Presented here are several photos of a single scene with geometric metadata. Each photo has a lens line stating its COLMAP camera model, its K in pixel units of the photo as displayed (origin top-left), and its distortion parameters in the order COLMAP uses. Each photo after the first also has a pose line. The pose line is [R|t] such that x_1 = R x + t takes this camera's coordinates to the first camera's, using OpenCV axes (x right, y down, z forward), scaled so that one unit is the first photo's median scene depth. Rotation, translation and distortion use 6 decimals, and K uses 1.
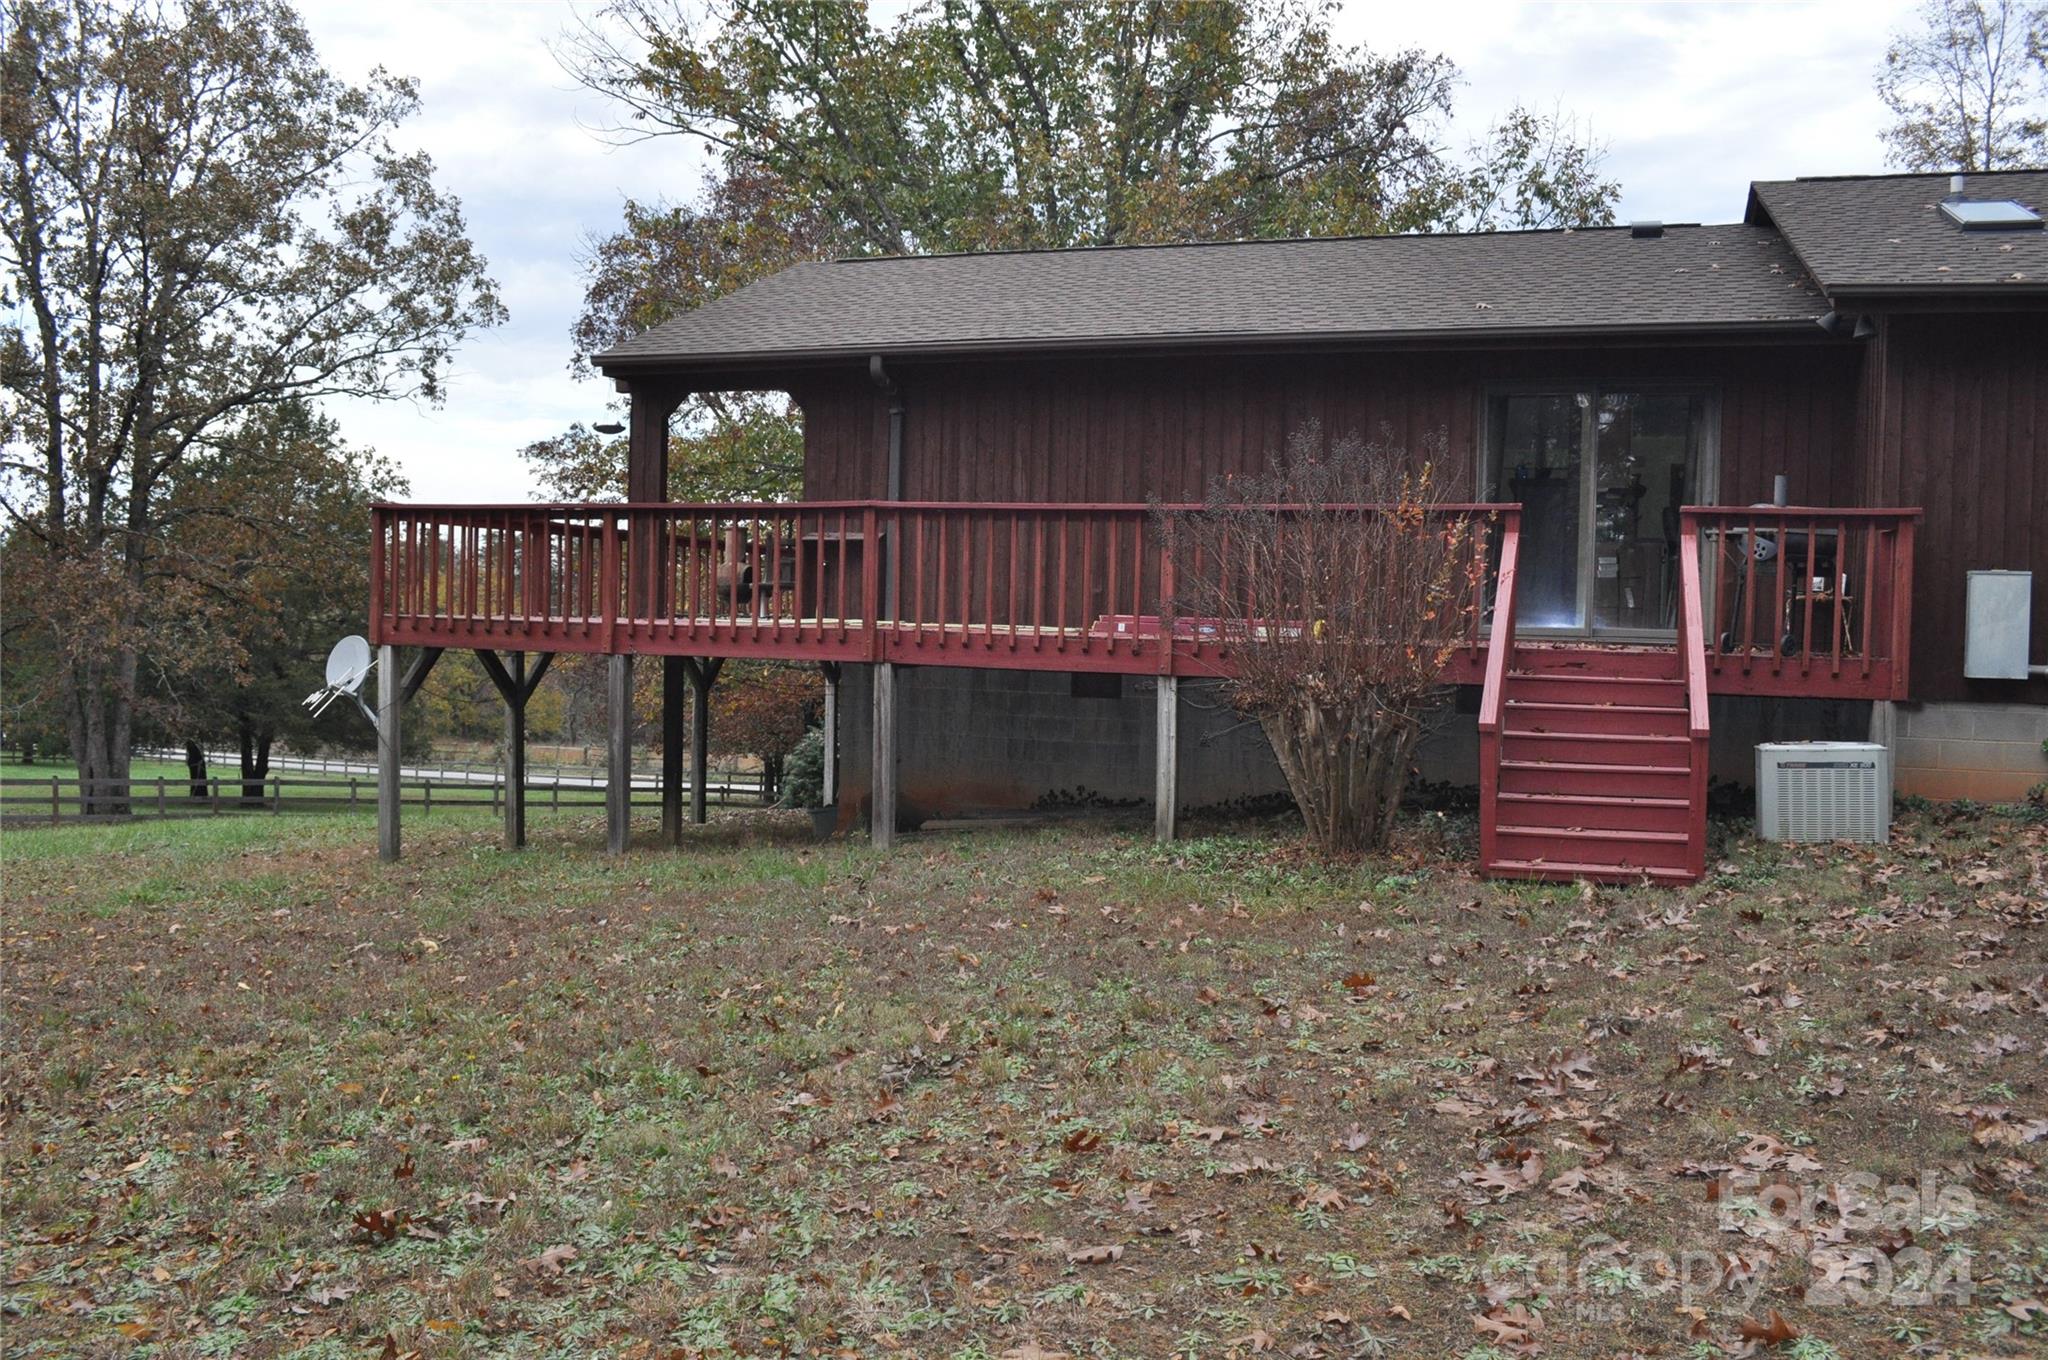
lens RADIAL K [[1610.7, 0, 1019.8], [0, 1610.7, 675.3], [0, 0, 1]] dist [-0.083212, 0.015520]
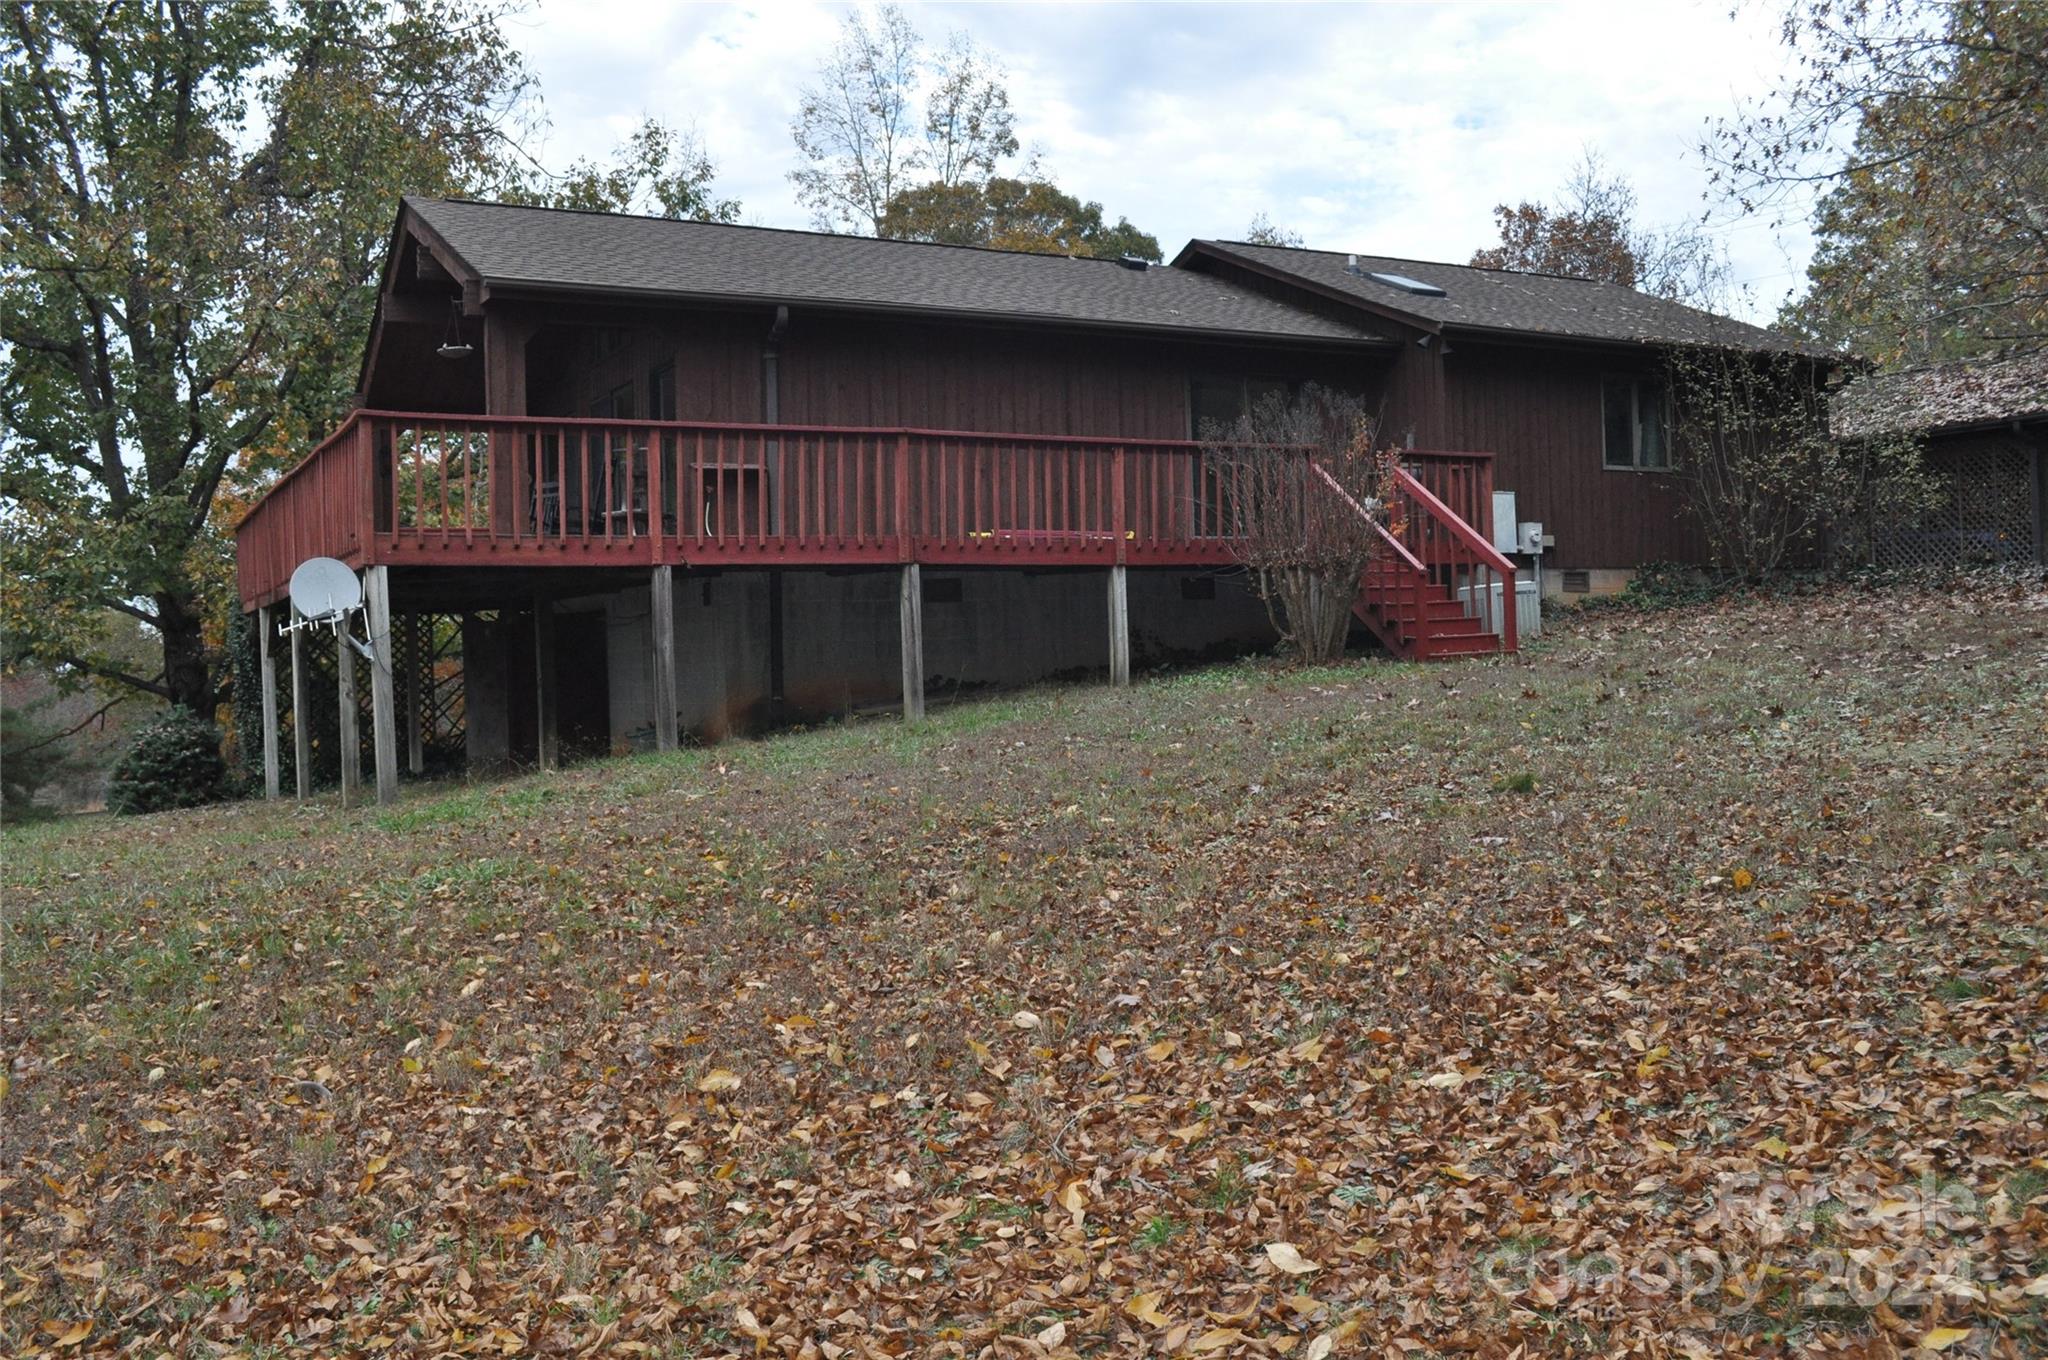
lens RADIAL K [[1797.7, 0, 1024.0], [0, 1797.7, 680.0], [0, 0, 1]] dist [-0.073707, 0.012238]
pose [[0.675225, -0.055575, 0.735515, -1.339275], [0.073374, 0.997272, 0.007994, 0.096979], [-0.733953, 0.048570, 0.677462, 0.046709]]
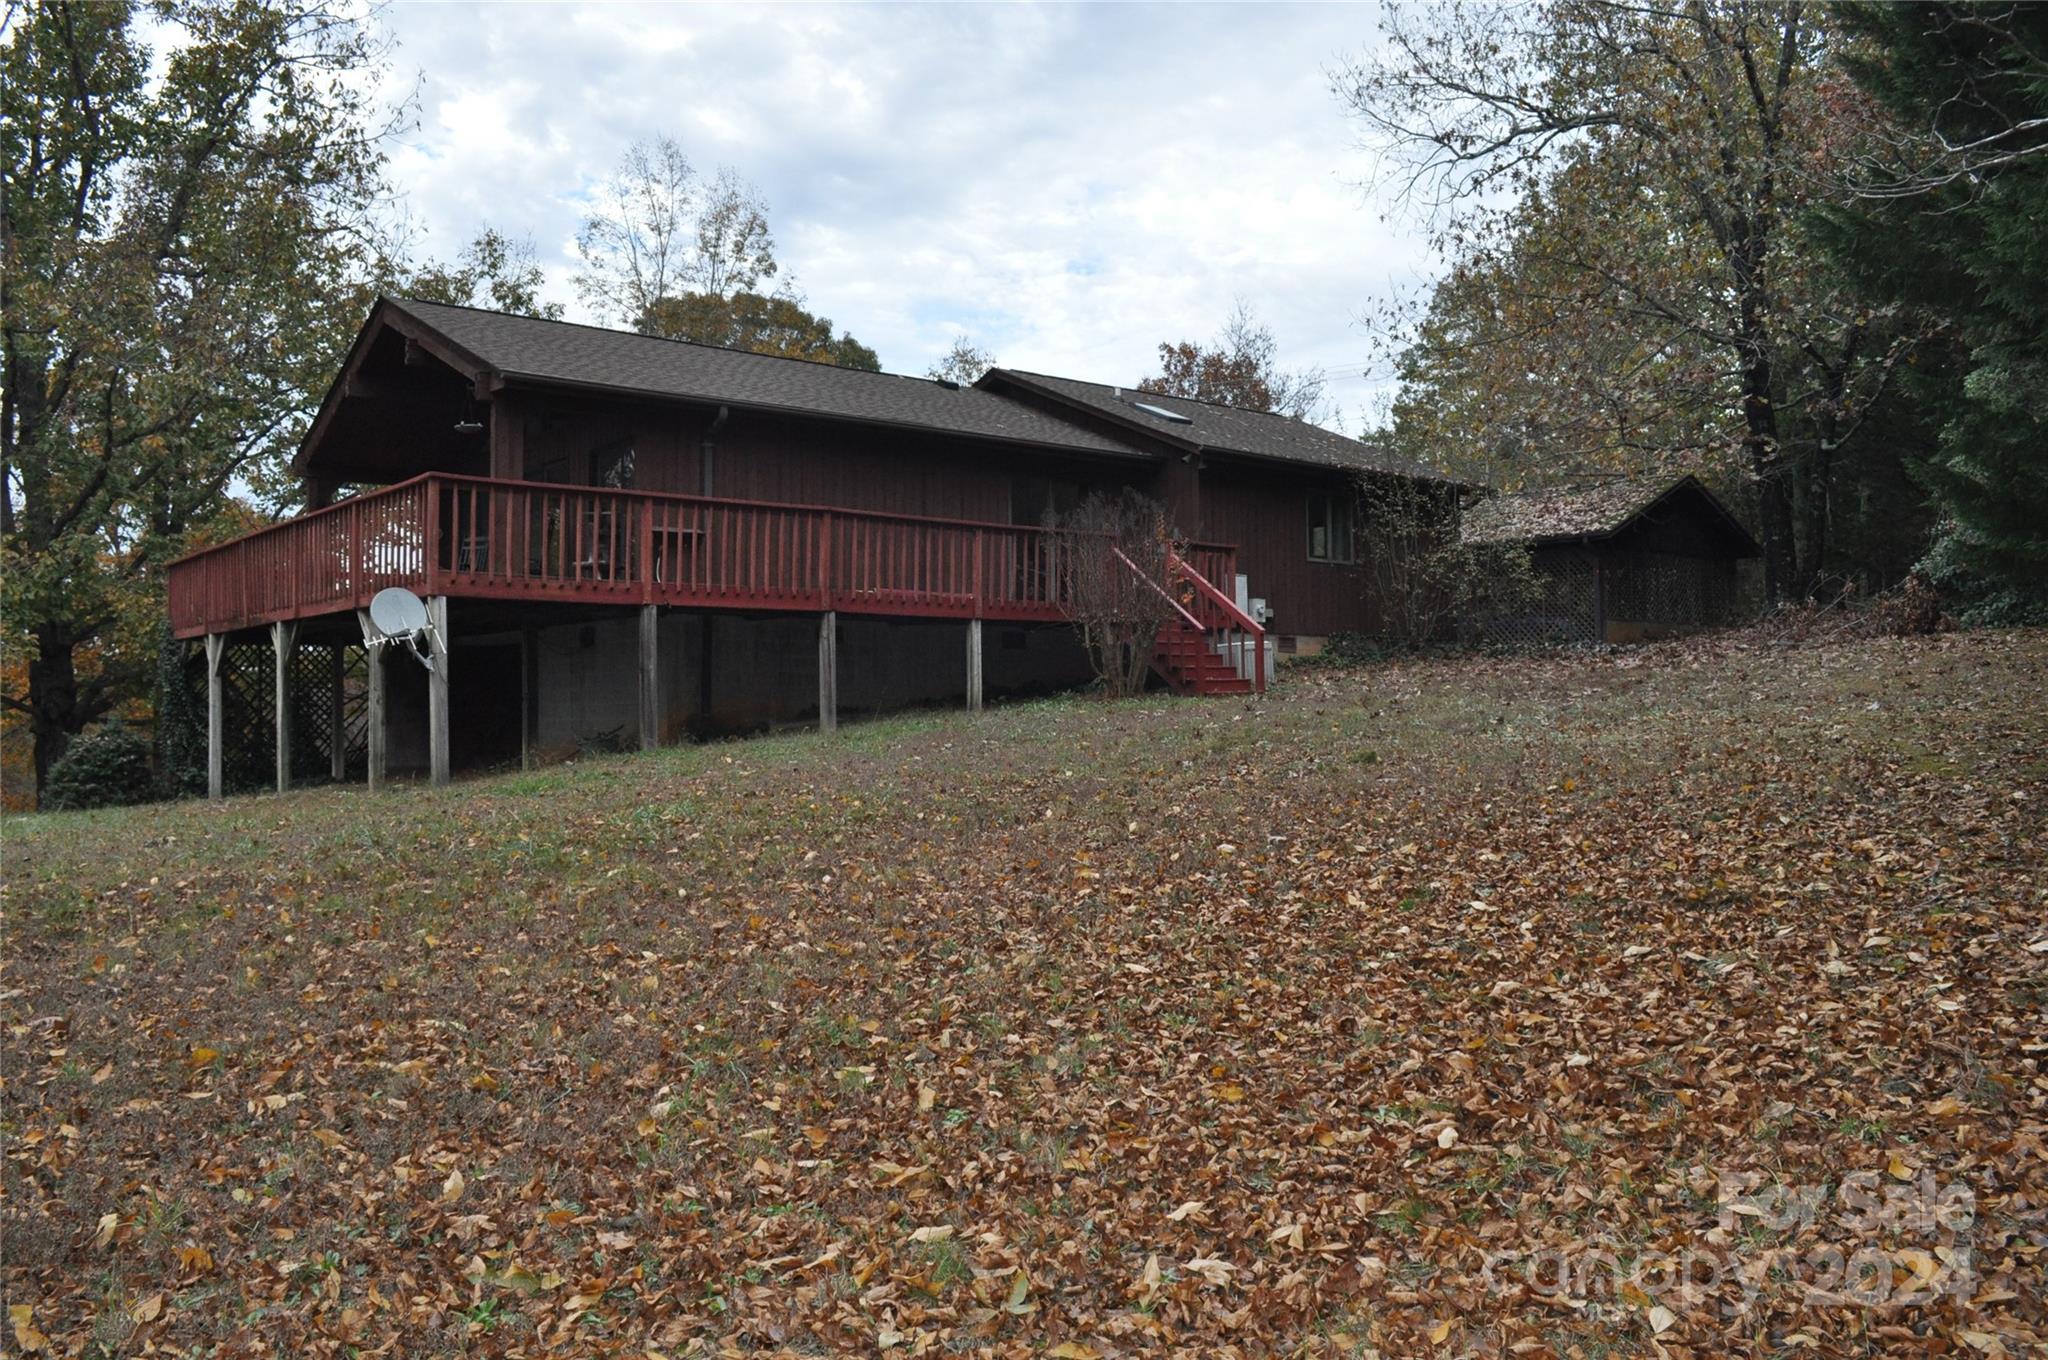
lens RADIAL K [[1610.7, 0, 1019.8], [0, 1610.7, 675.3], [0, 0, 1]] dist [-0.083212, 0.015520]
pose [[0.511451, -0.010411, 0.859249, -1.740912], [0.051405, 0.998507, -0.018499, 0.120251], [-0.857773, 0.053631, 0.511223, 0.070894]]
